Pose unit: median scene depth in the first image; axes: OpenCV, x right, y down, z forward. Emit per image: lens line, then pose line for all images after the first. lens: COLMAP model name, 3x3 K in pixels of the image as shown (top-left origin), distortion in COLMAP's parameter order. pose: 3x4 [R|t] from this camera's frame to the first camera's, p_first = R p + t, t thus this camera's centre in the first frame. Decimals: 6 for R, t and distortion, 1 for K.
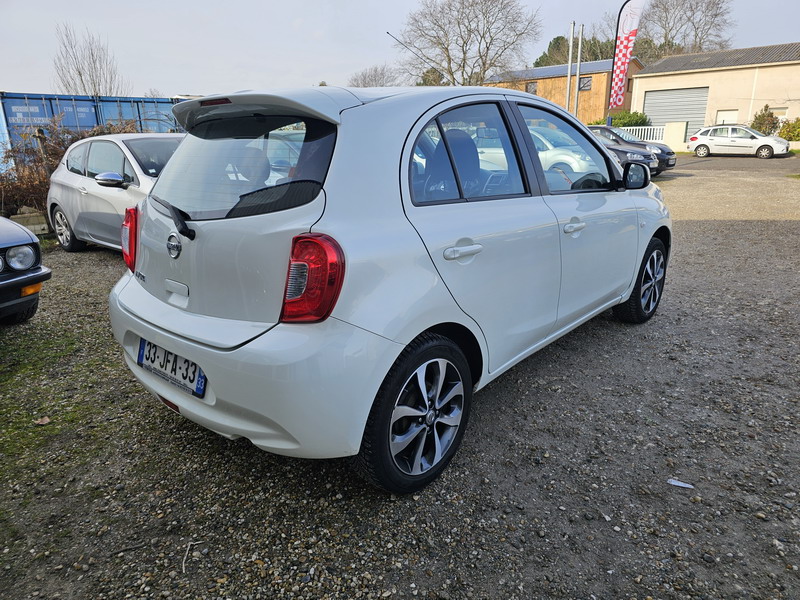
lens RADIAL K [[540.5, 0, 399.7], [0, 540.5, 298.7], [0, 0, 1]] dist [0.053083, -0.041380]
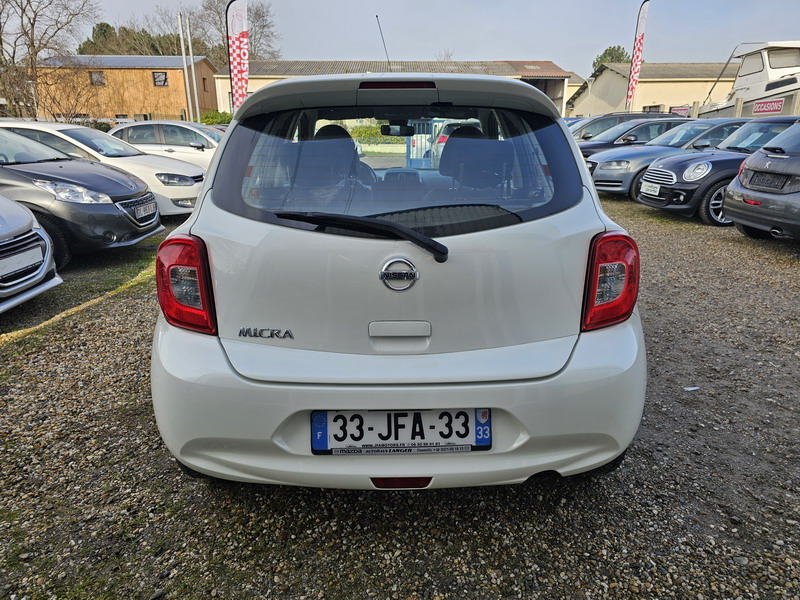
lens RADIAL K [[540.5, 0, 411.3], [0, 540.5, 305.8], [0, 0, 1]] dist [0.053083, -0.041380]
pose [[0.732509, -0.189409, 0.653876, -0.850442], [0.180514, 0.980173, 0.081705, -0.106439], [-0.656387, 0.058185, 0.752177, 0.401585]]
